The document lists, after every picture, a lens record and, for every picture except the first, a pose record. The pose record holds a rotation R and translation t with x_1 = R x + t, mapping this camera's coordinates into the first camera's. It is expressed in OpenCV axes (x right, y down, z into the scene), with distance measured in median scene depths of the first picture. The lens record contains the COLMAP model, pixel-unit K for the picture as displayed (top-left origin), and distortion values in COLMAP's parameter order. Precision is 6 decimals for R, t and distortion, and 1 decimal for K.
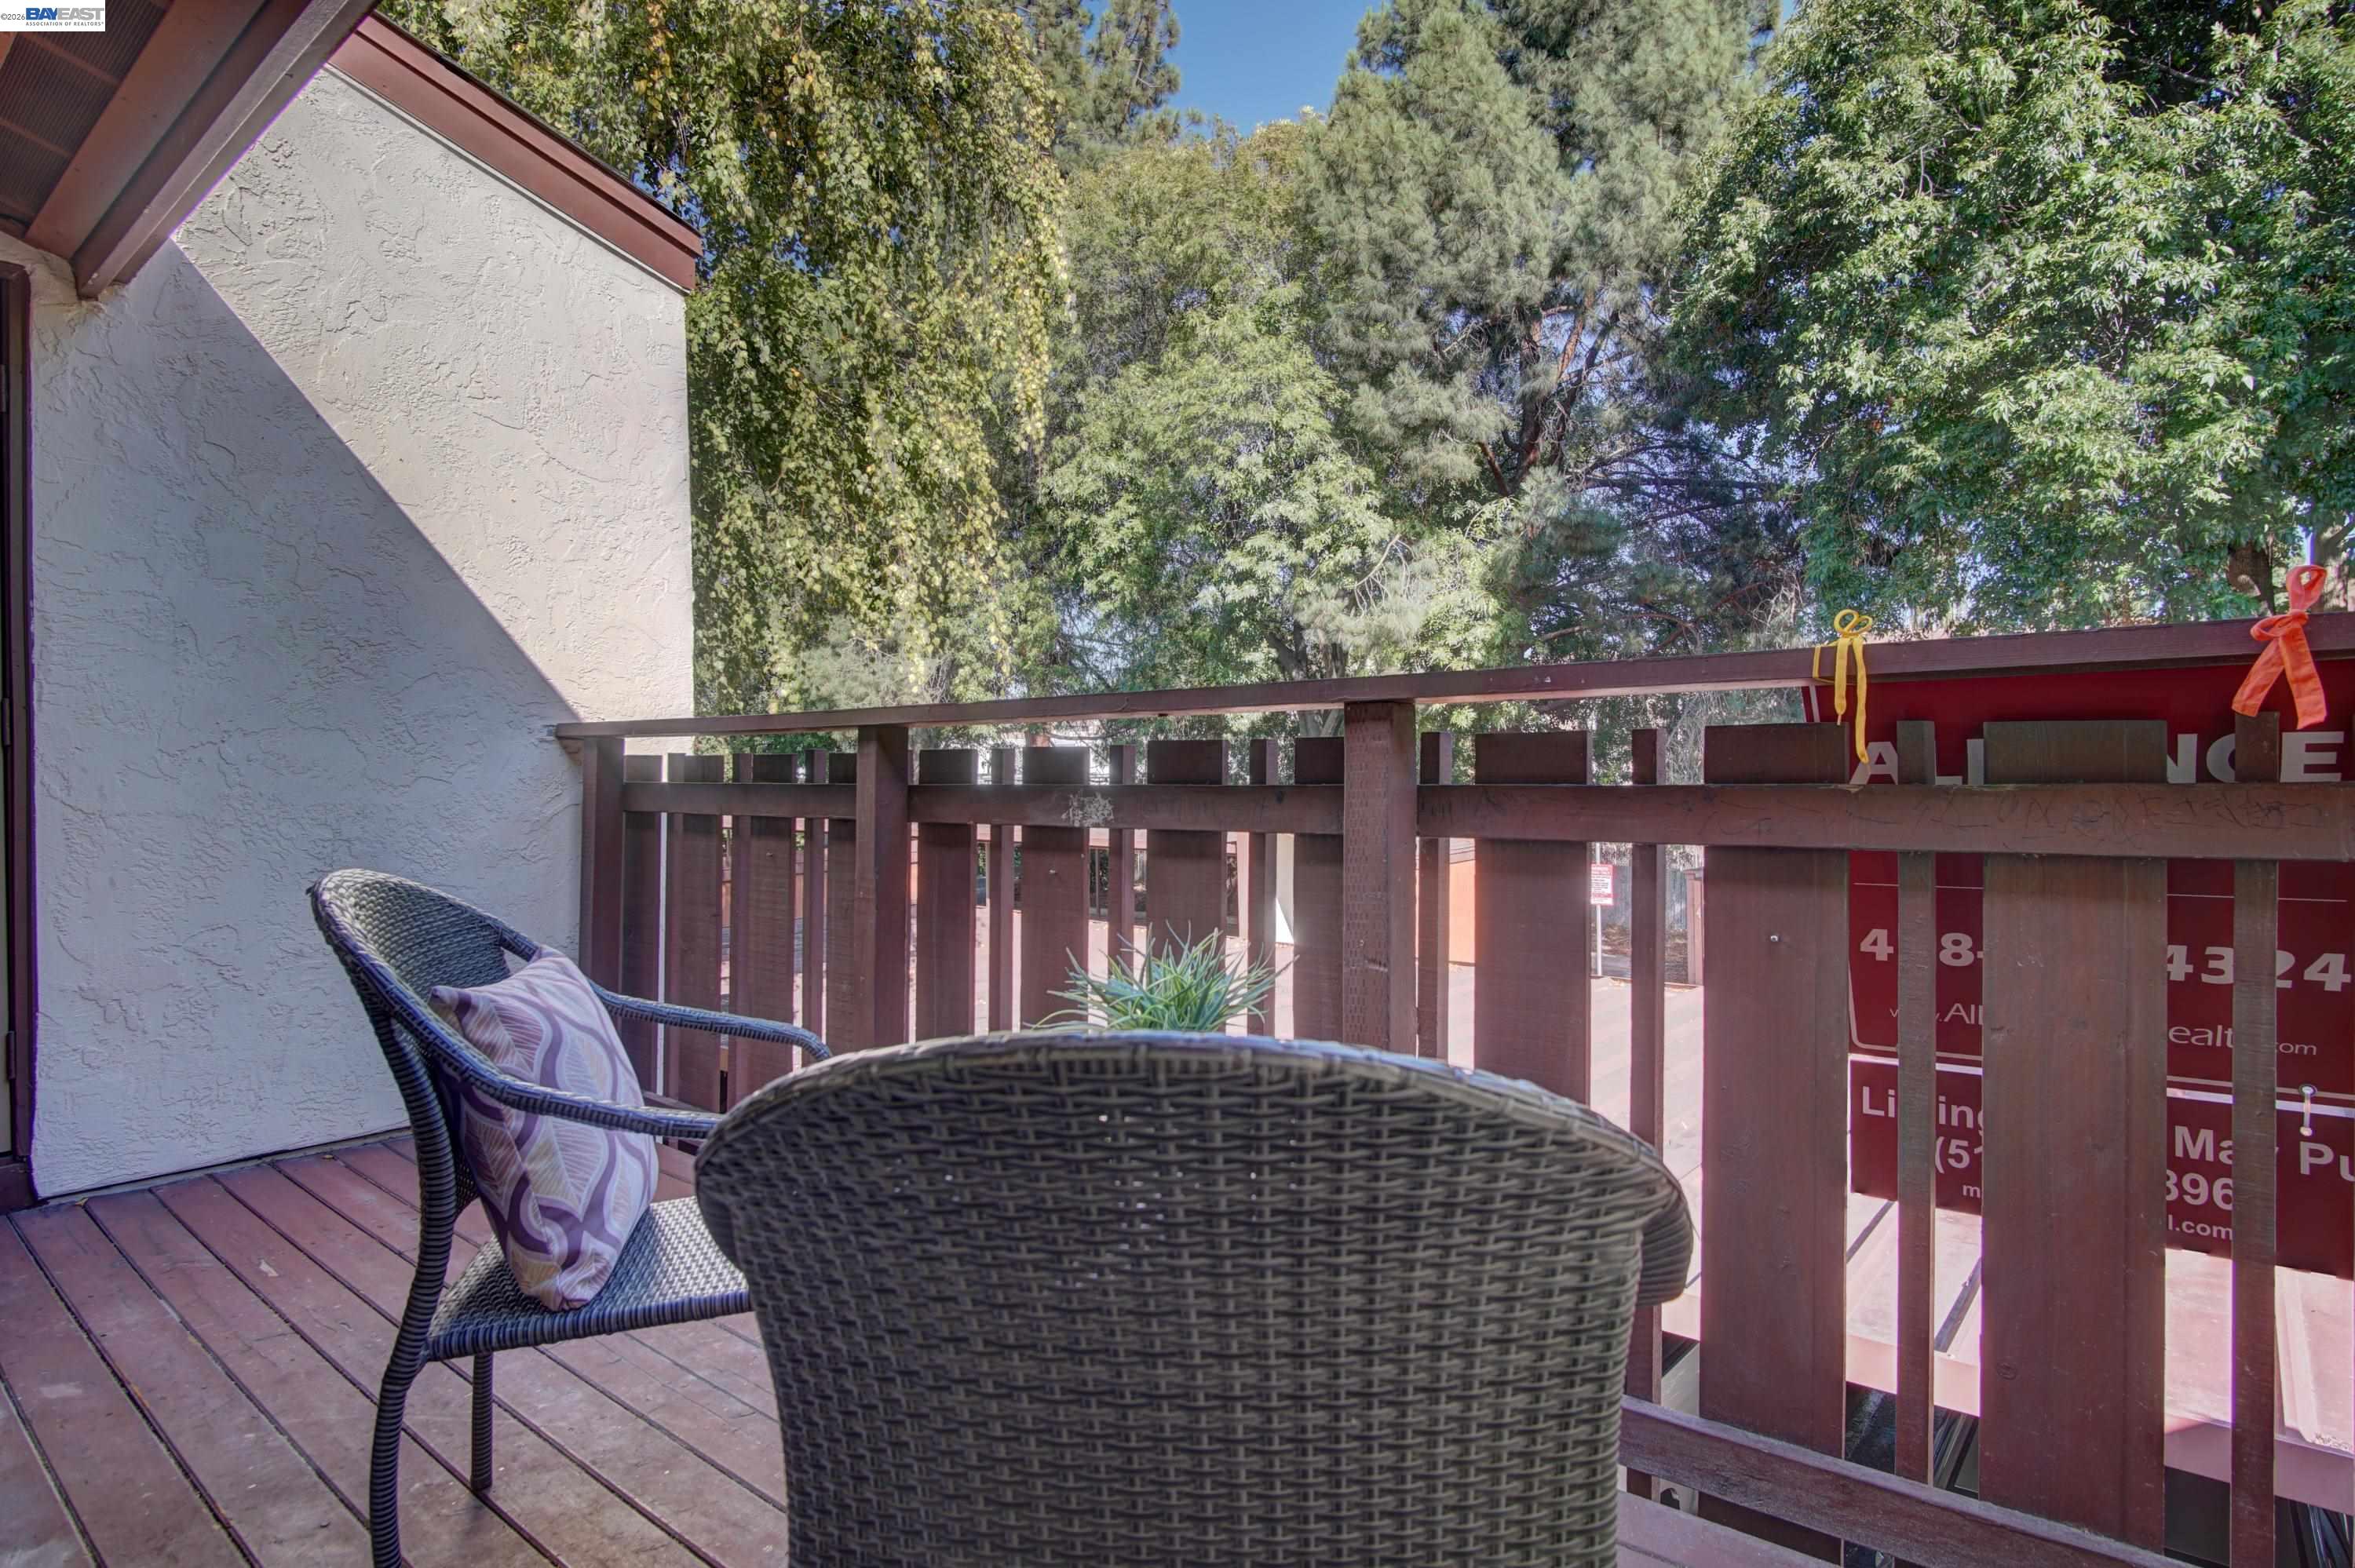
lens RADIAL K [[1268.7, 0, 1177.5], [0, 1268.7, 784.0], [0, 0, 1]] dist [-0.004595, -0.000710]
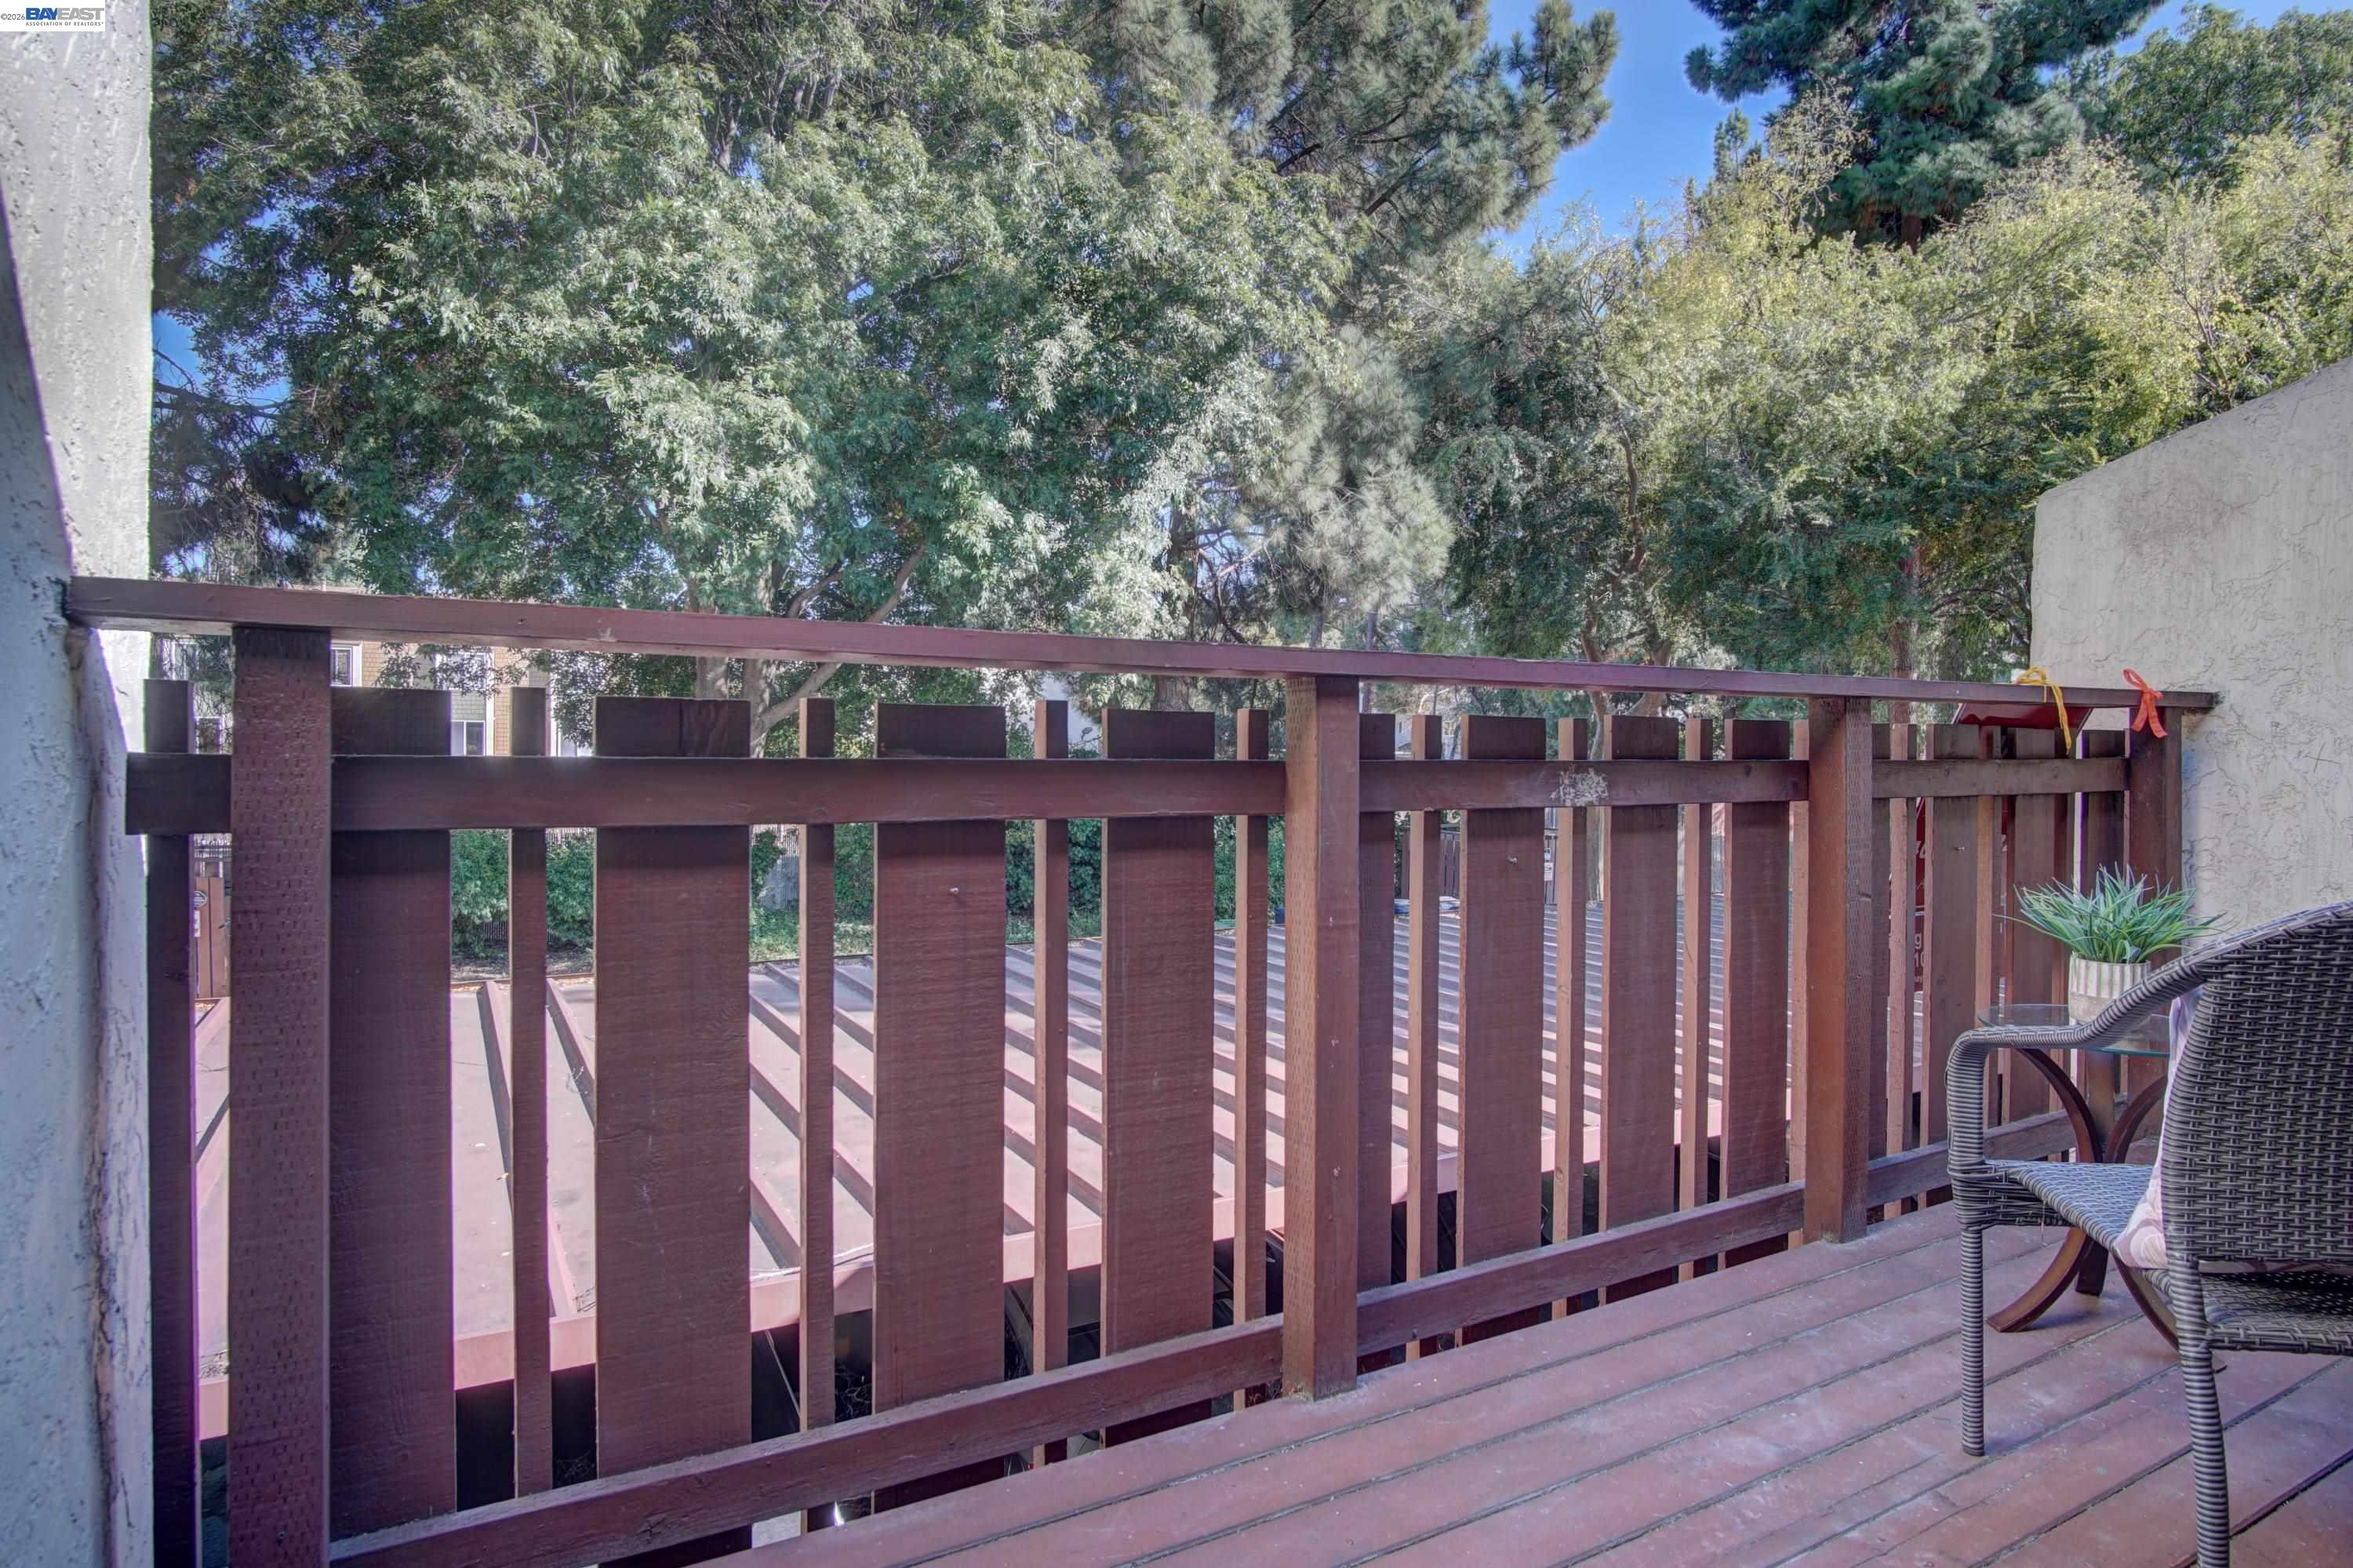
lens RADIAL K [[1301.1, 0, 1180.2], [0, 1301.1, 820.1], [0, 0, 1]] dist [-0.005576, -0.001207]
pose [[0.342238, -0.036066, 0.938921, -0.209439], [-0.008926, 0.999093, 0.041631, 0.001110], [-0.939571, -0.022628, 0.341606, 0.196371]]
